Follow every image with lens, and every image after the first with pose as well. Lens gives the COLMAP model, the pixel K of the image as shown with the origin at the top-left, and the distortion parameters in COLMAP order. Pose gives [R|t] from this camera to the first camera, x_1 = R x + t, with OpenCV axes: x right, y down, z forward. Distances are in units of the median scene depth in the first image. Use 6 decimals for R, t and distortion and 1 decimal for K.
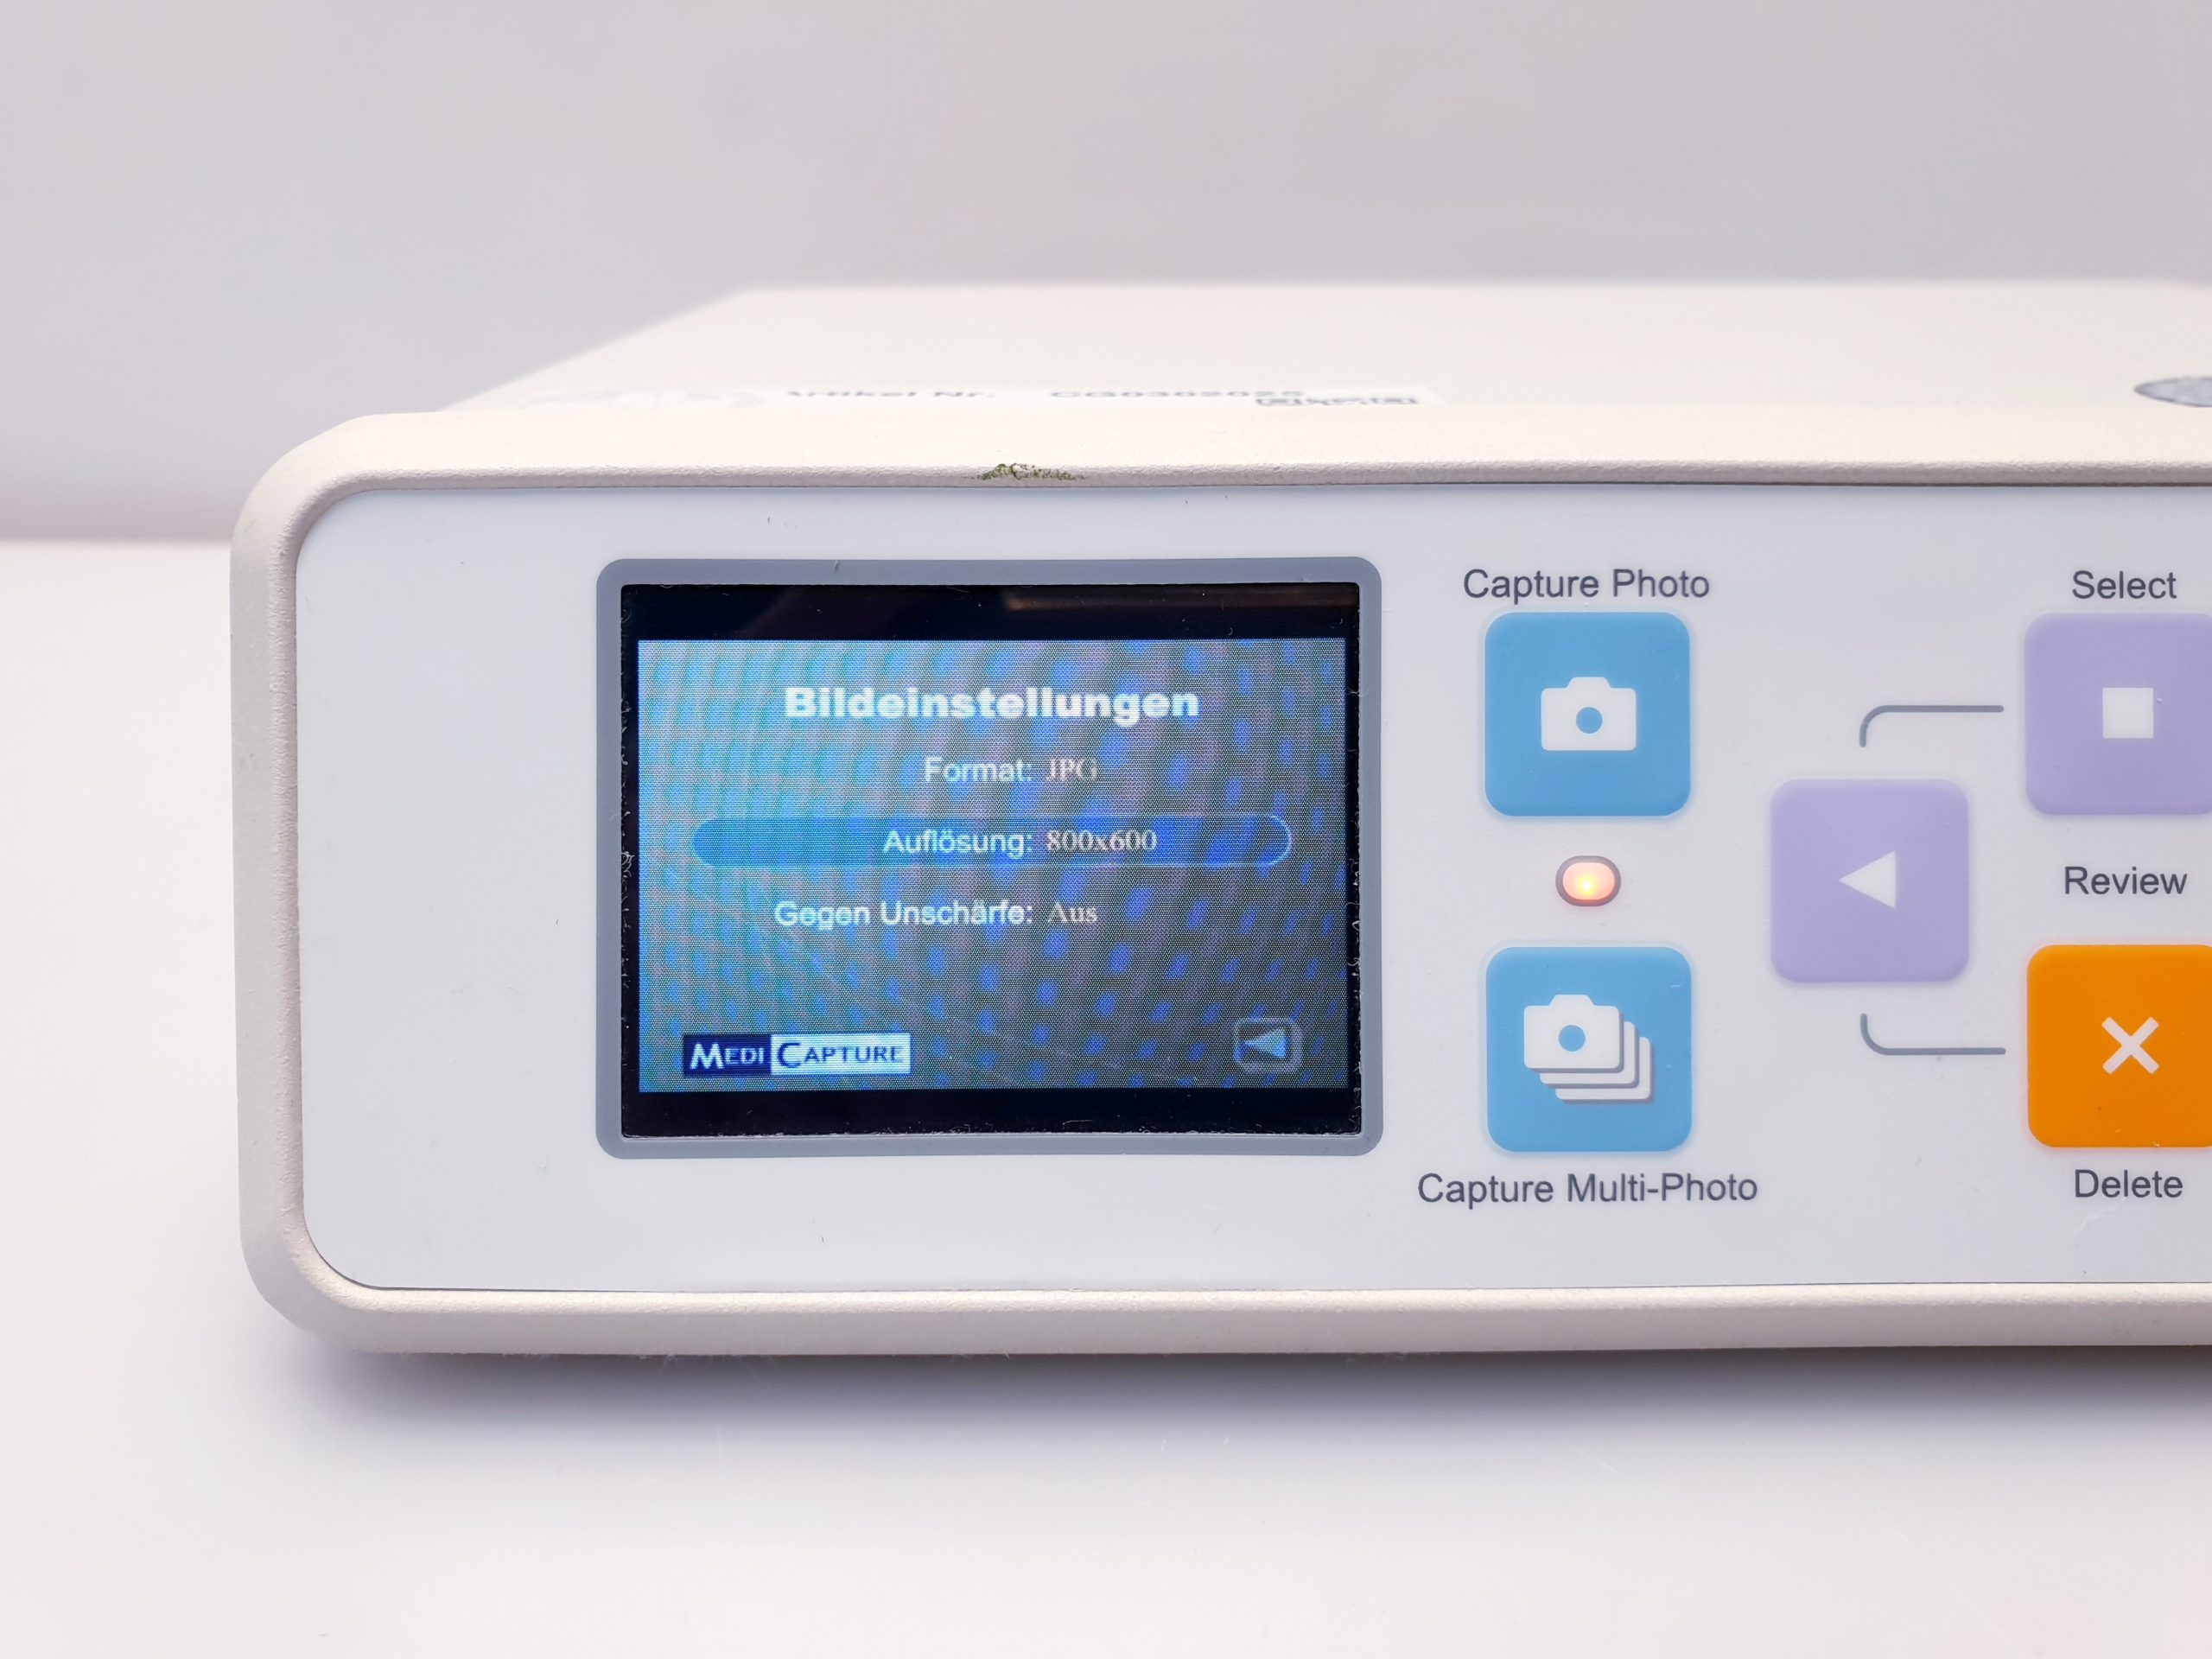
lens RADIAL K [[1674.1, 0, 1102.1], [0, 1674.1, 809.2], [0, 0, 1]] dist [-0.037261, -0.013608]
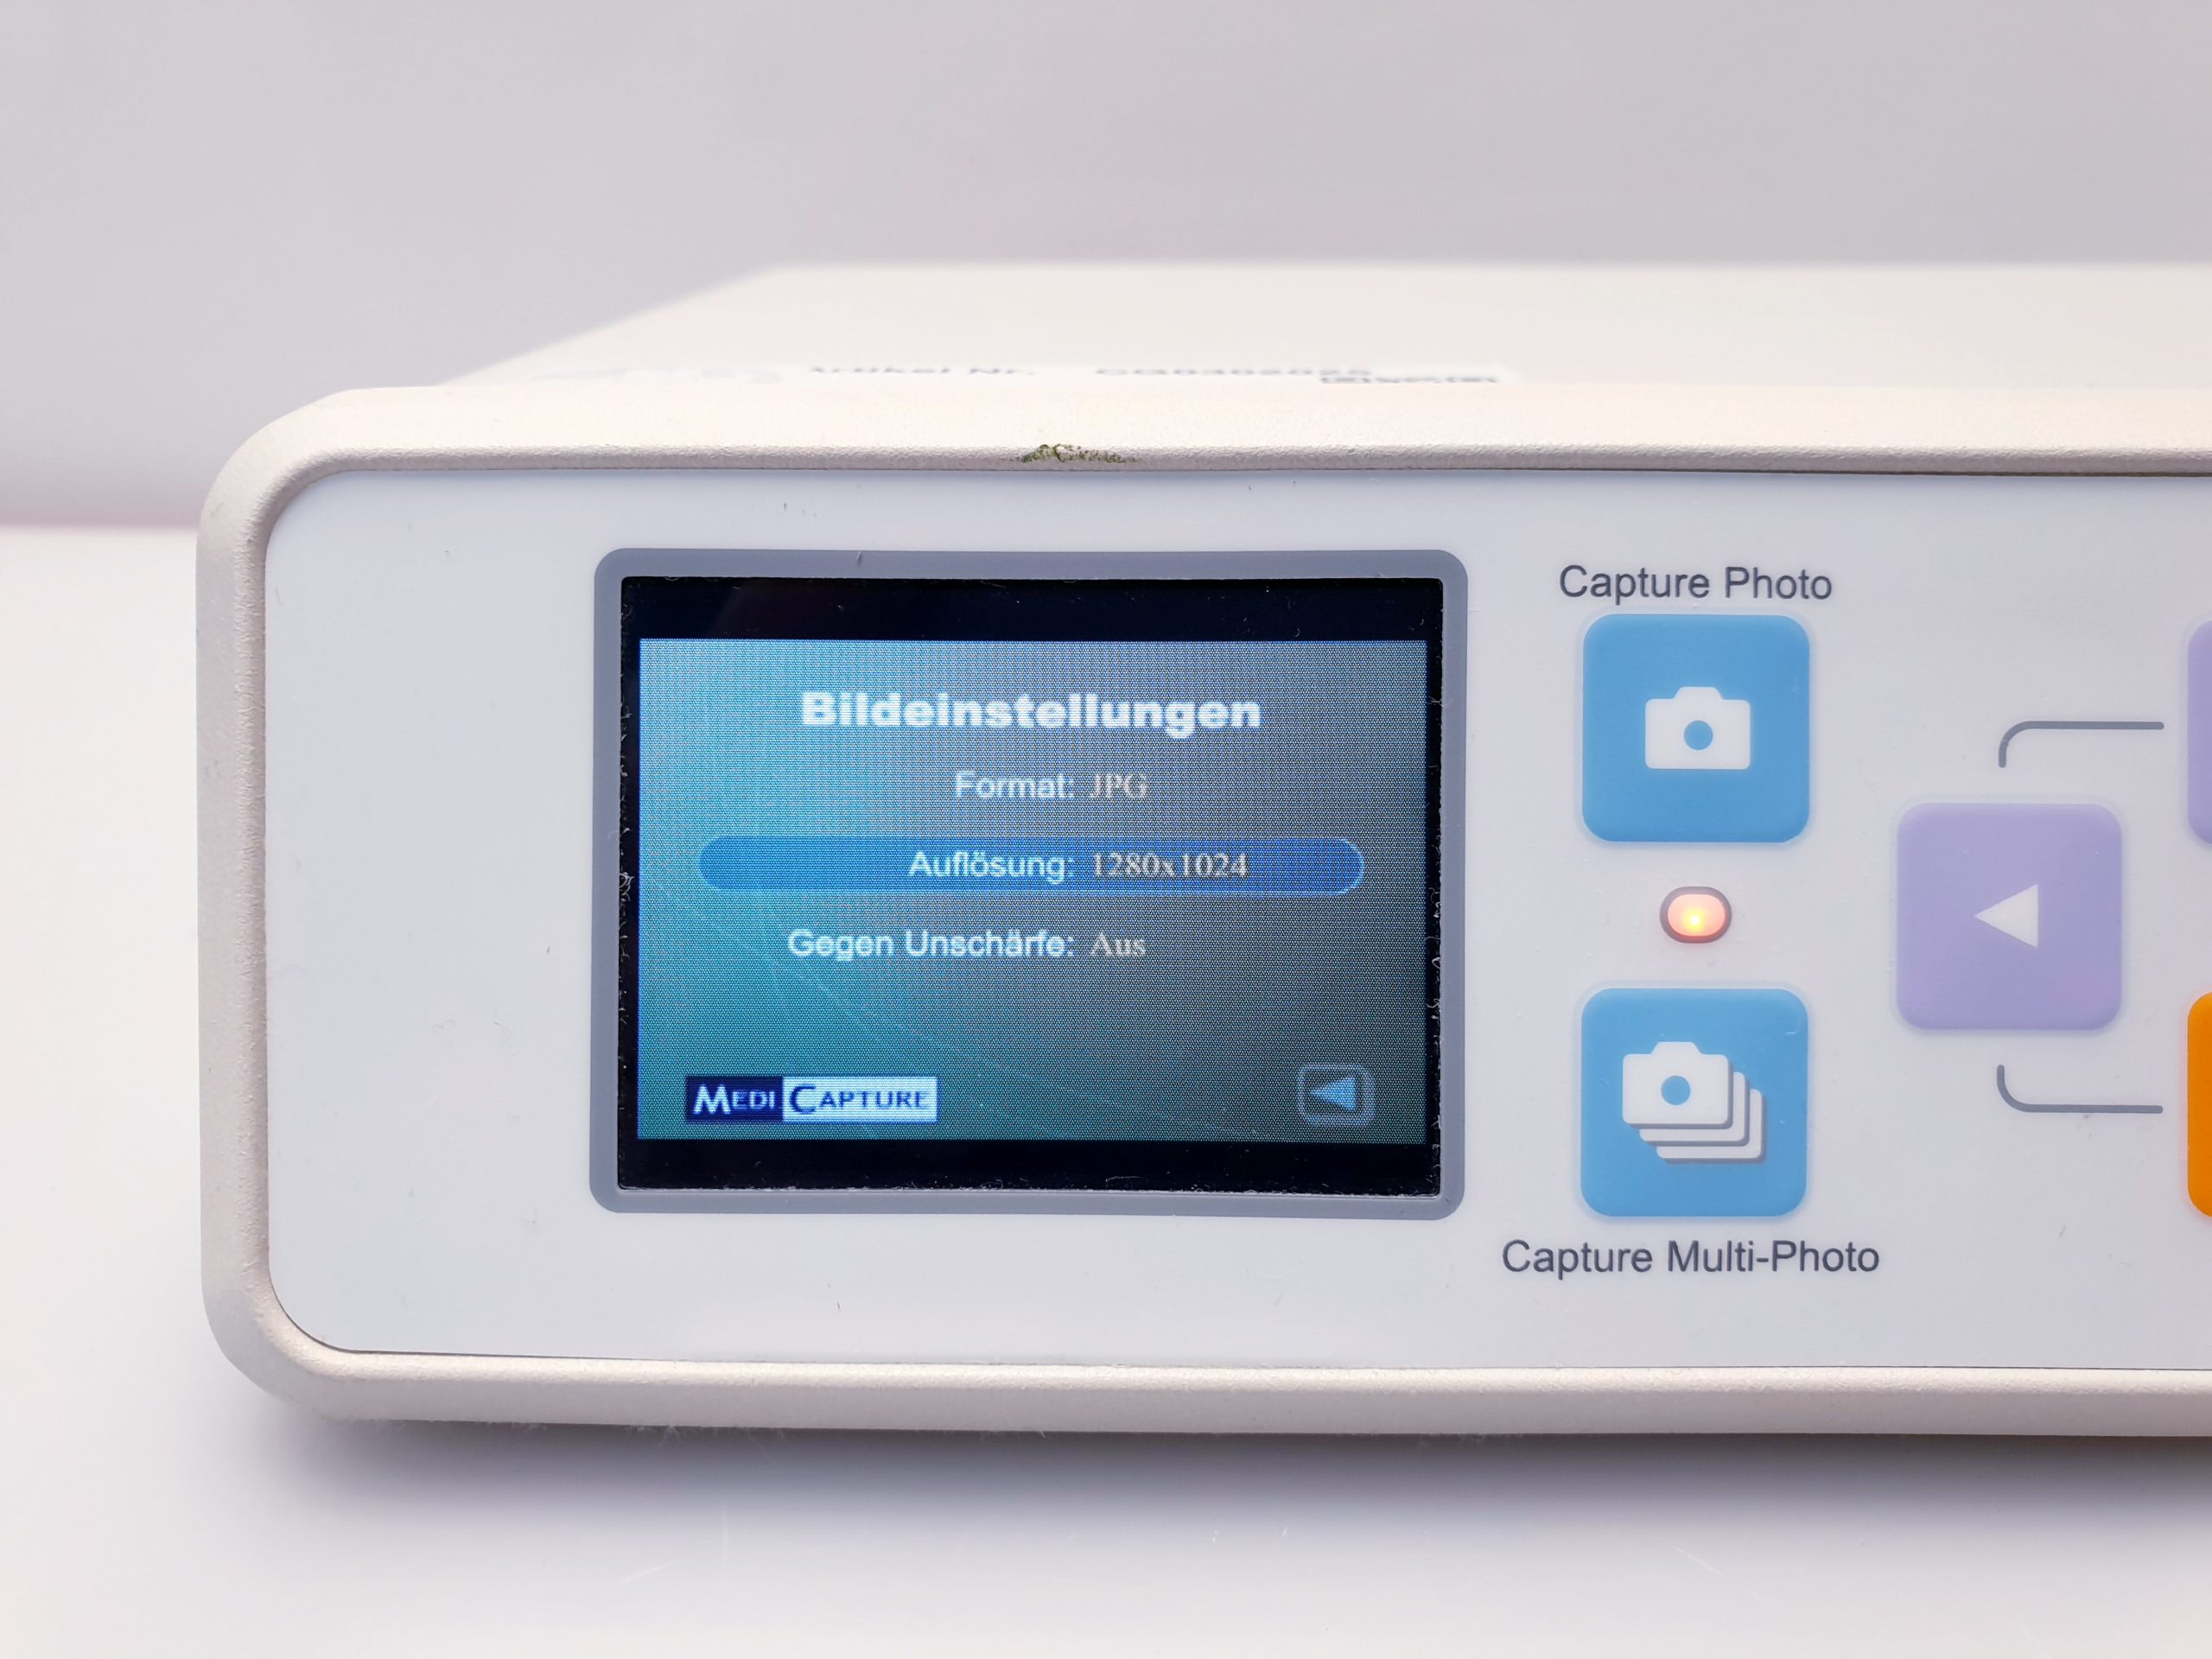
lens RADIAL K [[1674.1, 0, 1107.5], [0, 1674.1, 807.6], [0, 0, 1]] dist [-0.037261, -0.013608]
pose [[0.999883, 0.007942, -0.013078, -0.012653], [-0.007898, 0.999963, 0.003430, -0.015001], [0.013105, -0.003327, 0.999909, 0.101226]]
